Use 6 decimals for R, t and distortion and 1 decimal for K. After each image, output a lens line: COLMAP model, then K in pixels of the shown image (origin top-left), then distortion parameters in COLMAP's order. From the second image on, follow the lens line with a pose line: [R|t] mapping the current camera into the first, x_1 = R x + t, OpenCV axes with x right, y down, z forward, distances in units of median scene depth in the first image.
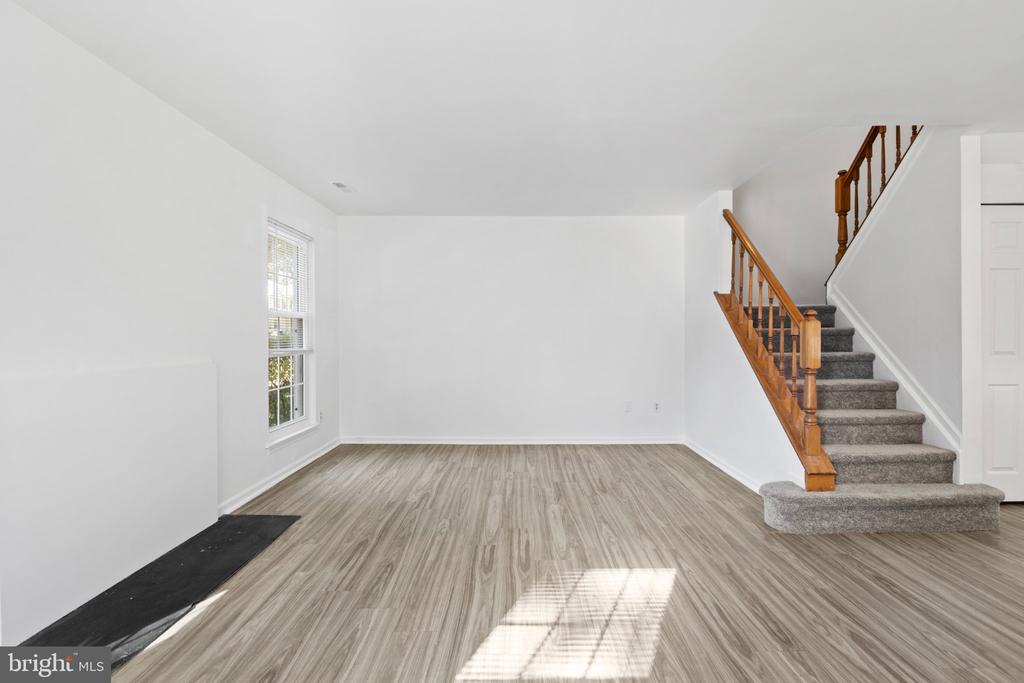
lens RADIAL K [[499.1, 0, 514.5], [0, 499.1, 342.5], [0, 0, 1]] dist [0.003082, 0.003297]
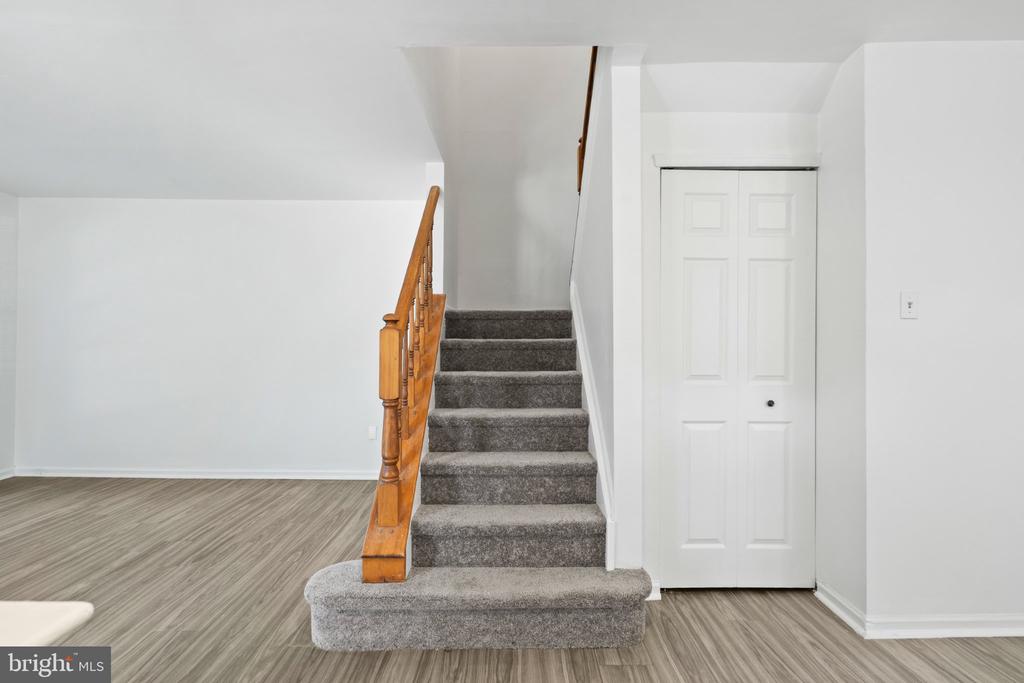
lens RADIAL K [[499.1, 0, 509.2], [0, 499.1, 337.5], [0, 0, 1]] dist [0.003082, 0.003297]
pose [[0.999835, 0.007546, -0.016506, 0.706779], [-0.007900, 0.999738, -0.021480, -0.018079], [0.016340, 0.021607, 0.999633, 0.285599]]
